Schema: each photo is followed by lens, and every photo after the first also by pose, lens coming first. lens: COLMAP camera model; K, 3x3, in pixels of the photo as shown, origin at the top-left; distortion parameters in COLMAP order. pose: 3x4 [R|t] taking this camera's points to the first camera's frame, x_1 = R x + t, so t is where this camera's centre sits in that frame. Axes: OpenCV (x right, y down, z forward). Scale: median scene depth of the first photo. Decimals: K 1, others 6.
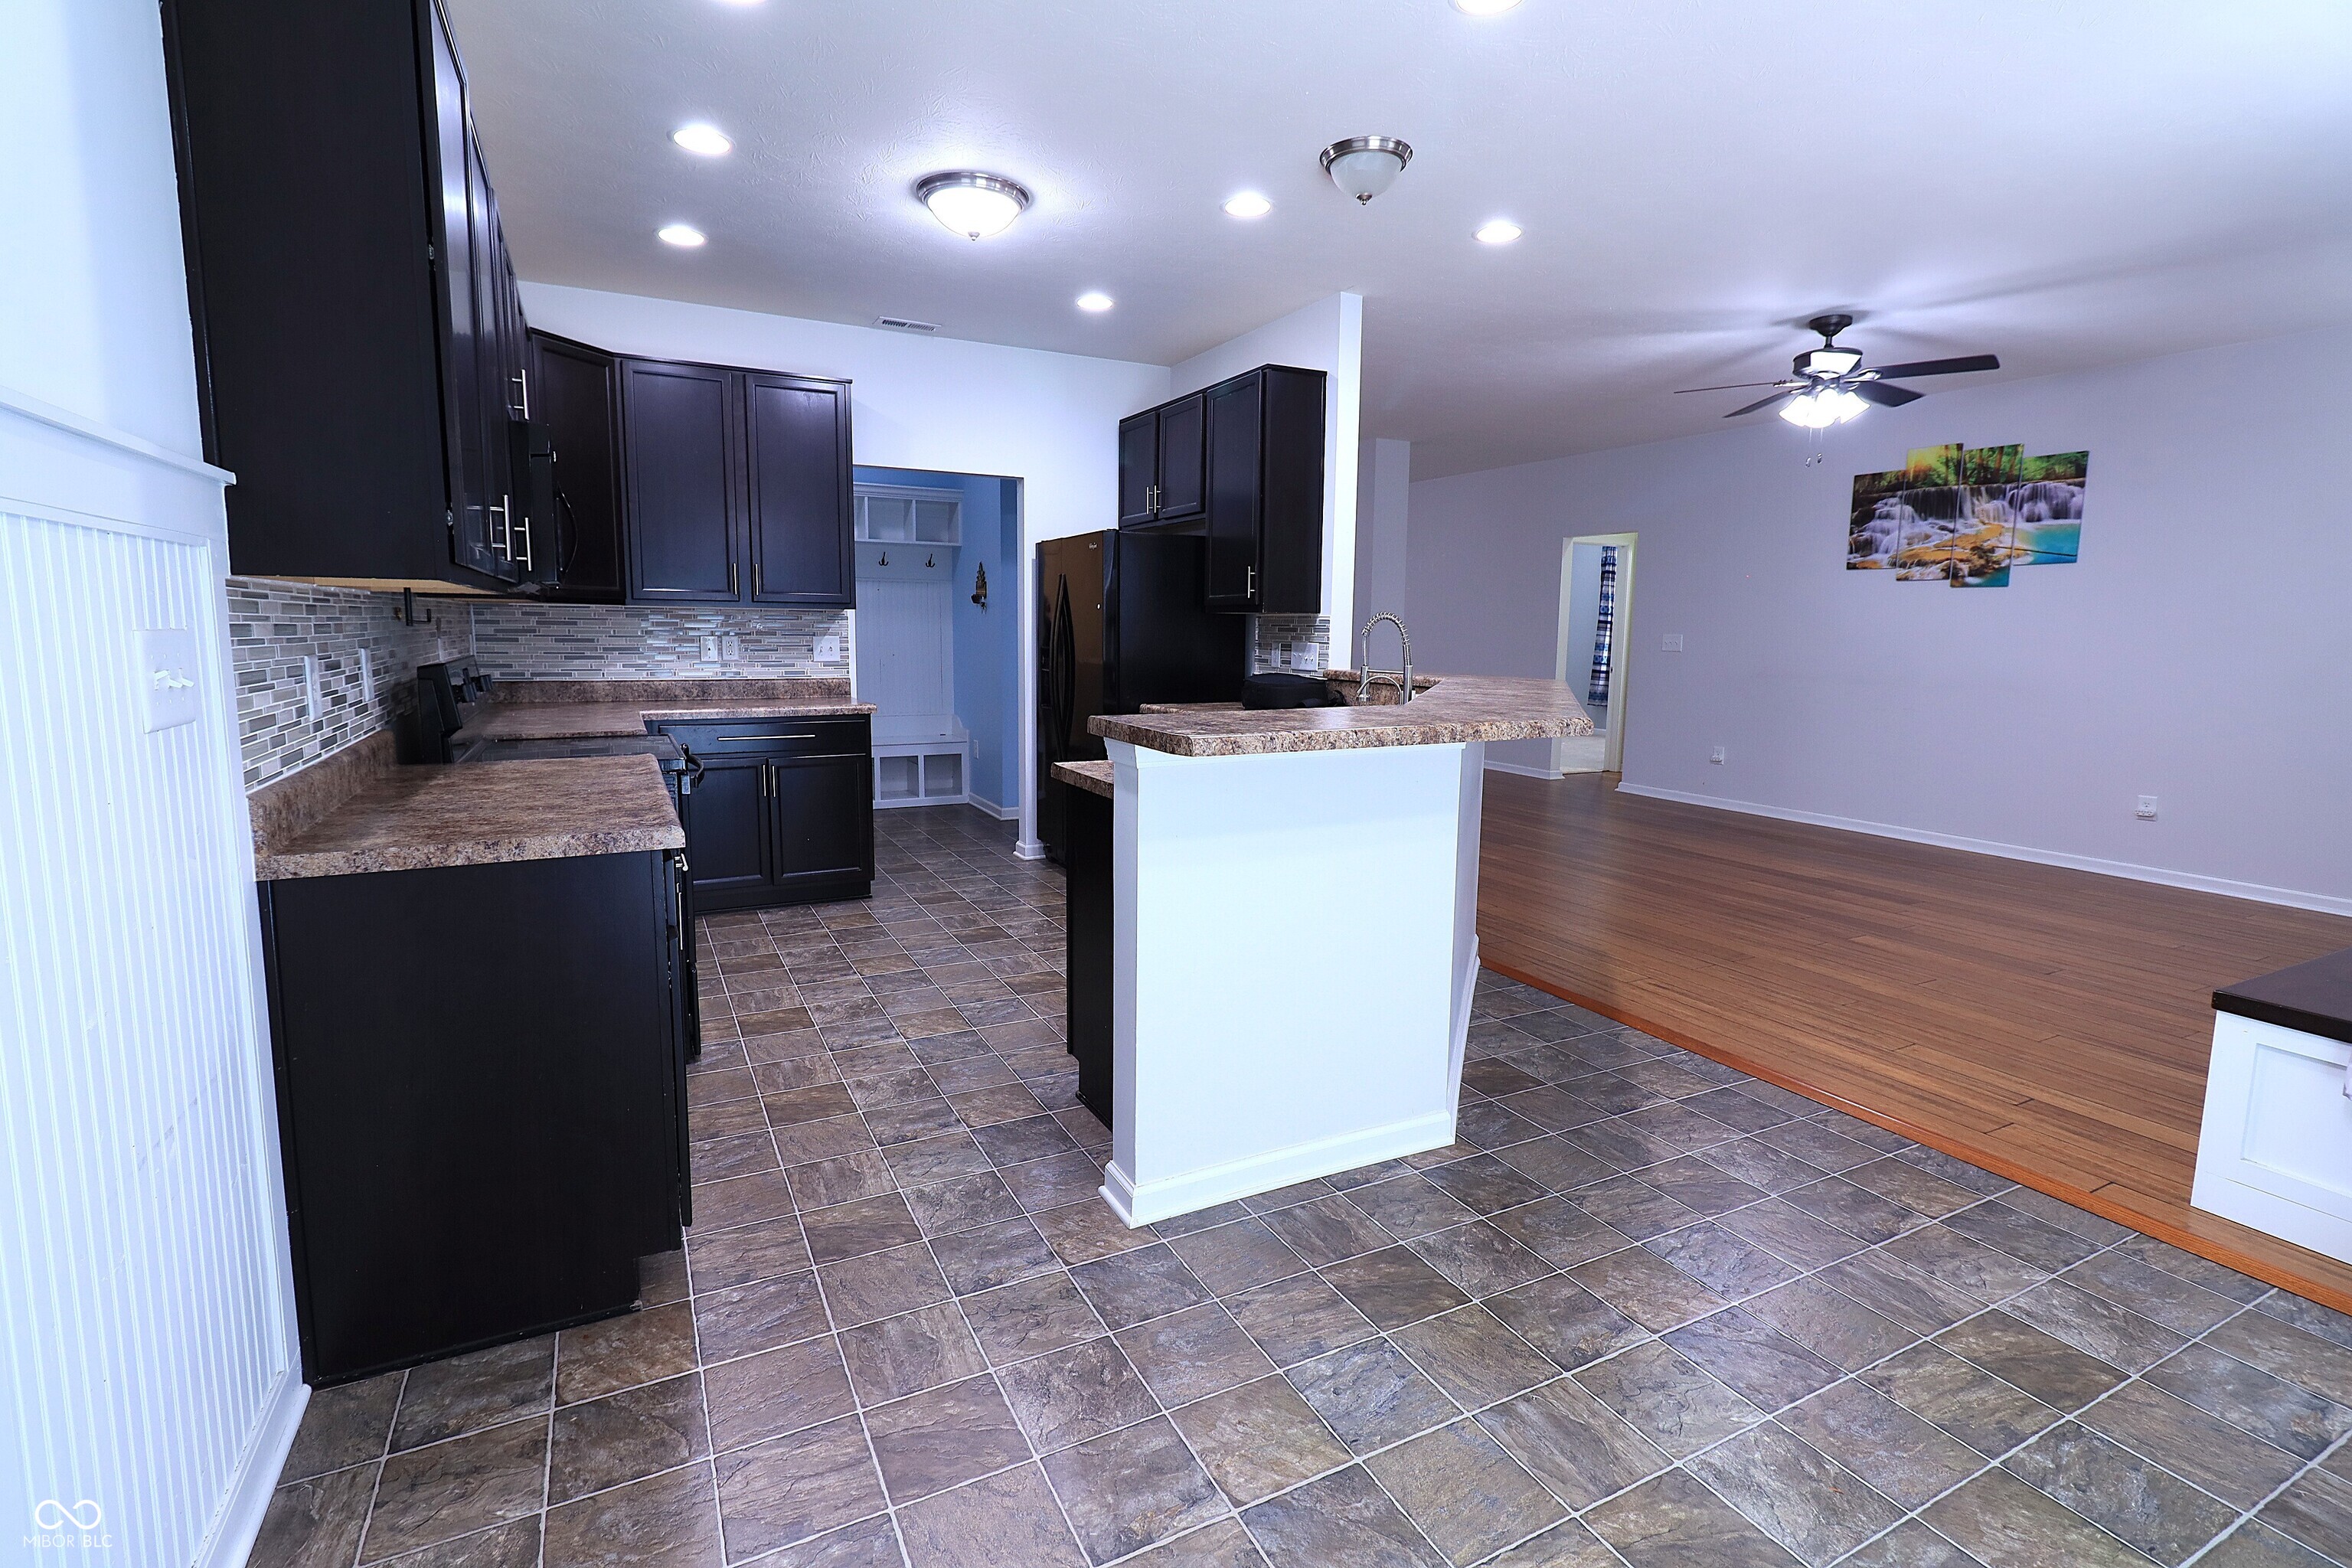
lens RADIAL K [[1087.6, 0, 1174.4], [0, 1087.6, 760.7], [0, 0, 1]] dist [0.004468, -0.000024]
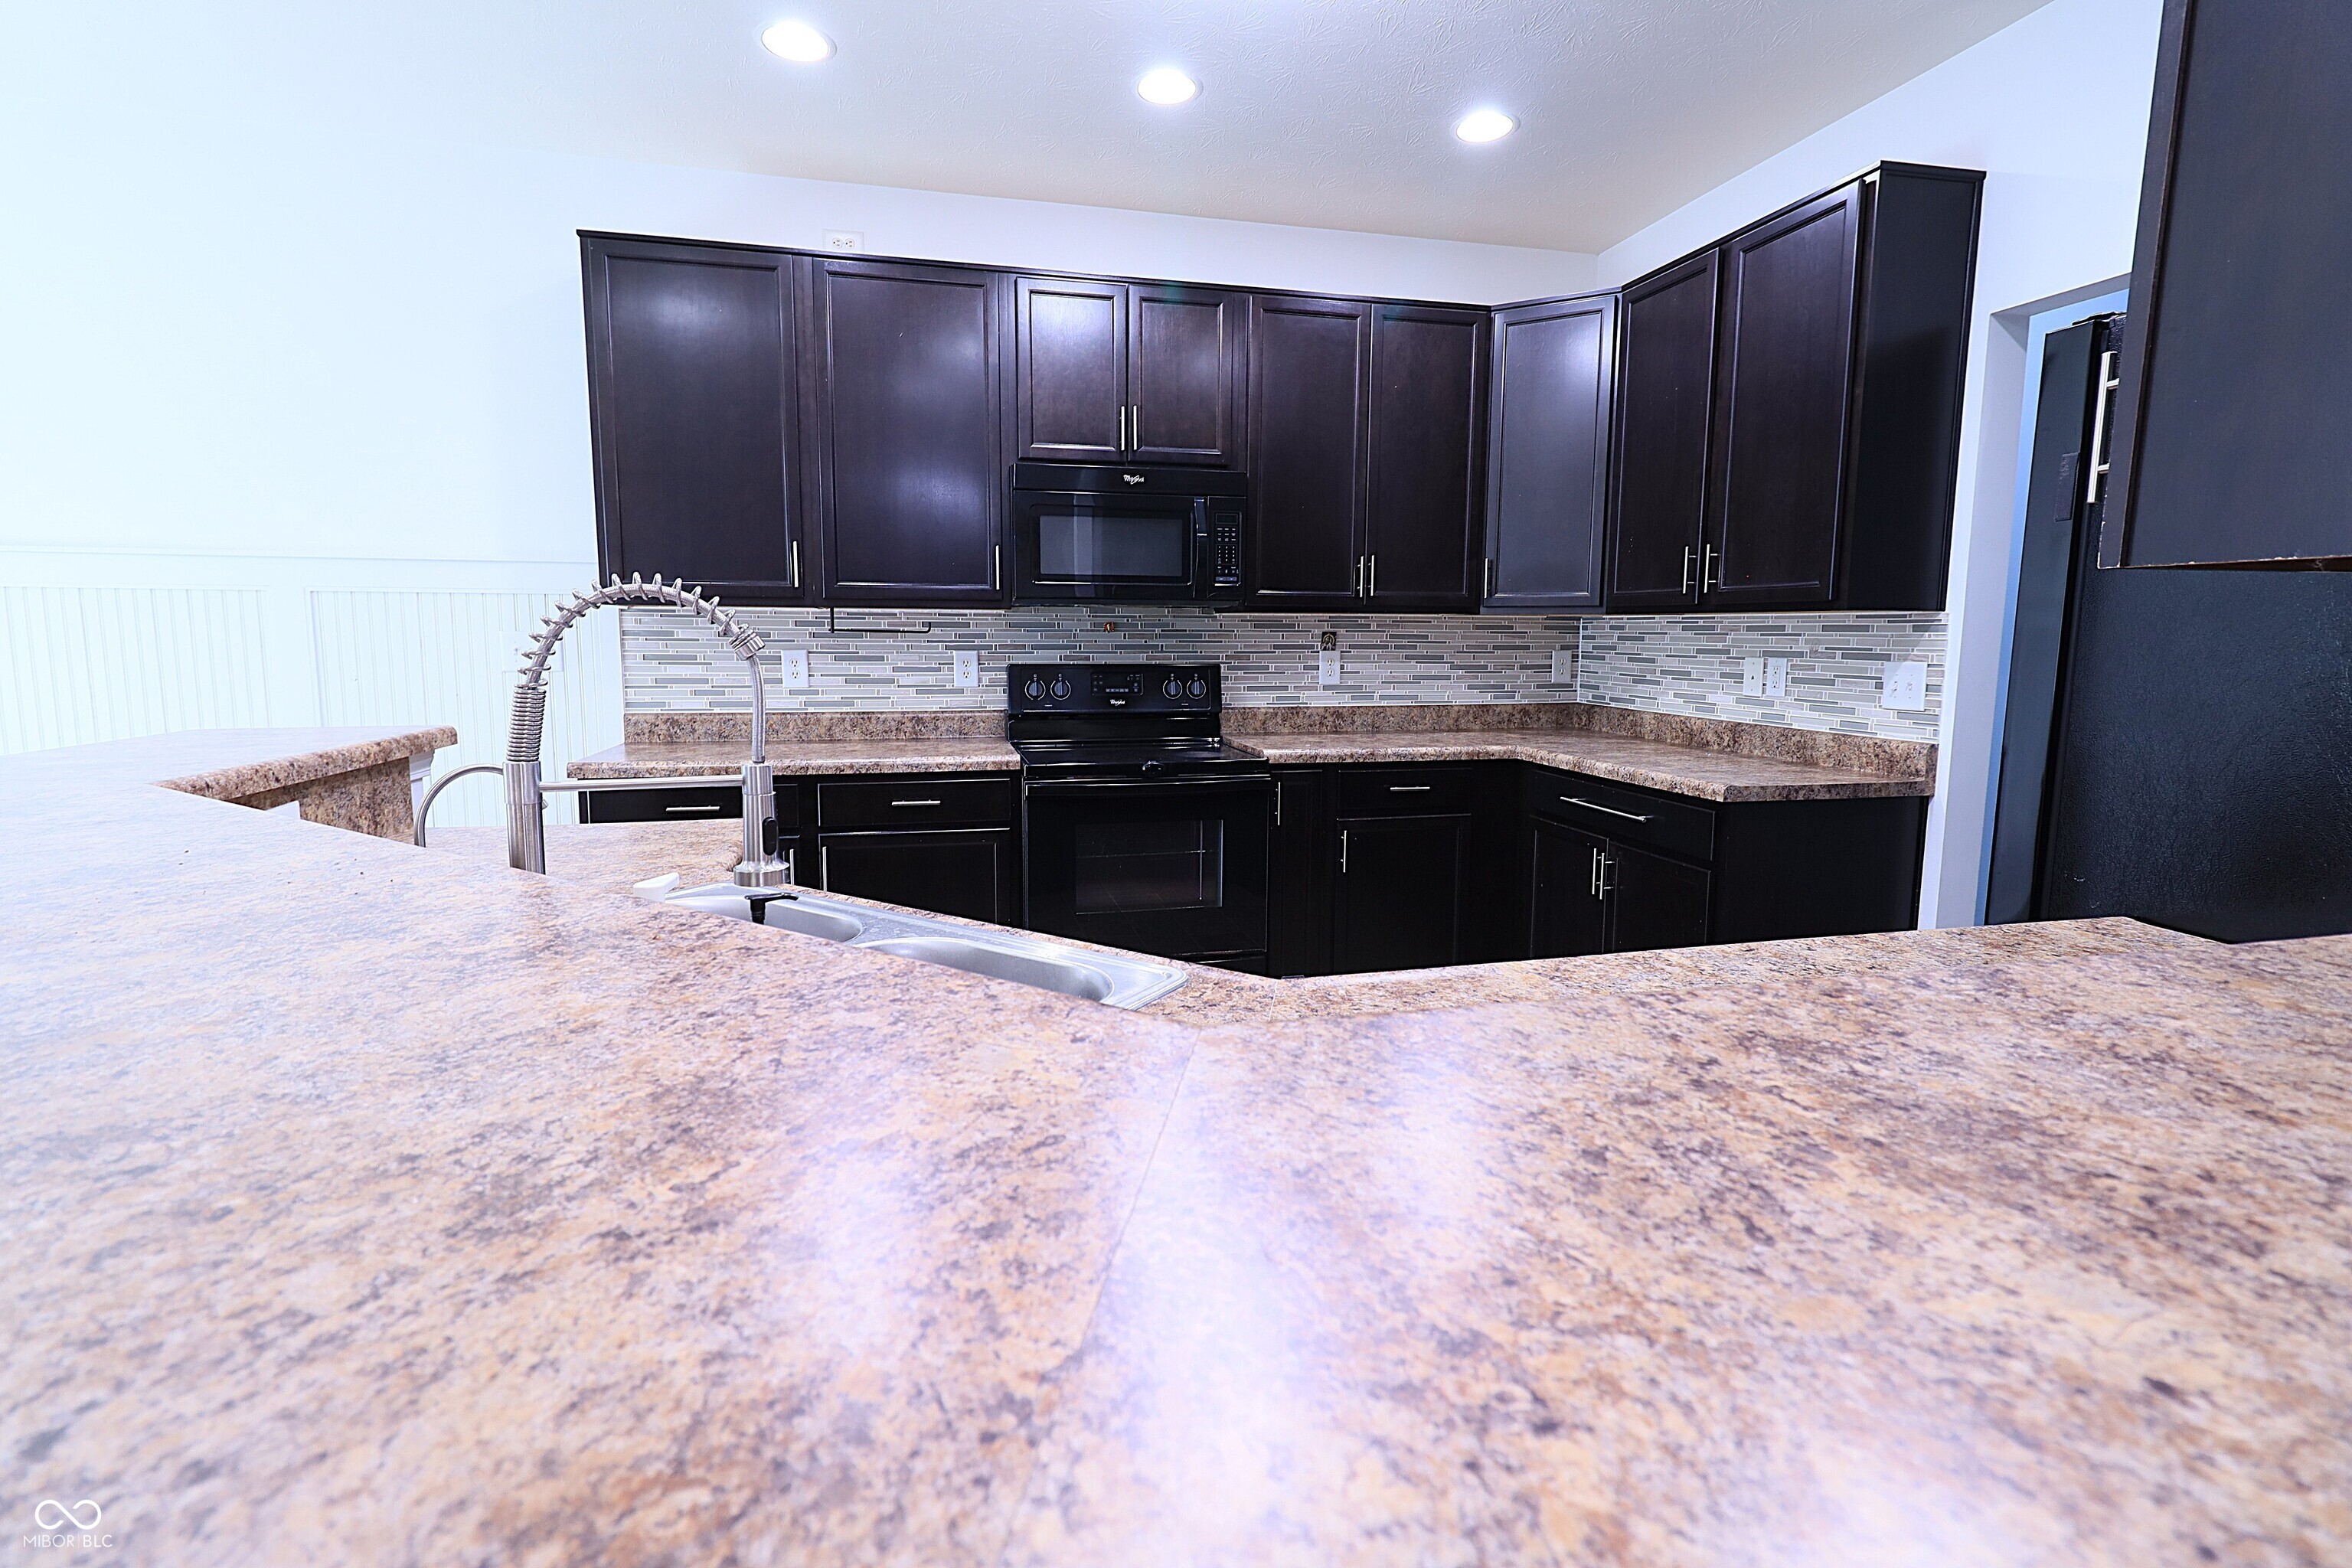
lens RADIAL K [[1087.6, 0, 1176.1], [0, 1087.6, 753.7], [0, 0, 1]] dist [0.004468, -0.000024]
pose [[-0.246091, 0.095840, -0.964497, 0.321695], [-0.129030, 0.983003, 0.130601, -0.105889], [0.960620, 0.156589, -0.229542, 0.888703]]
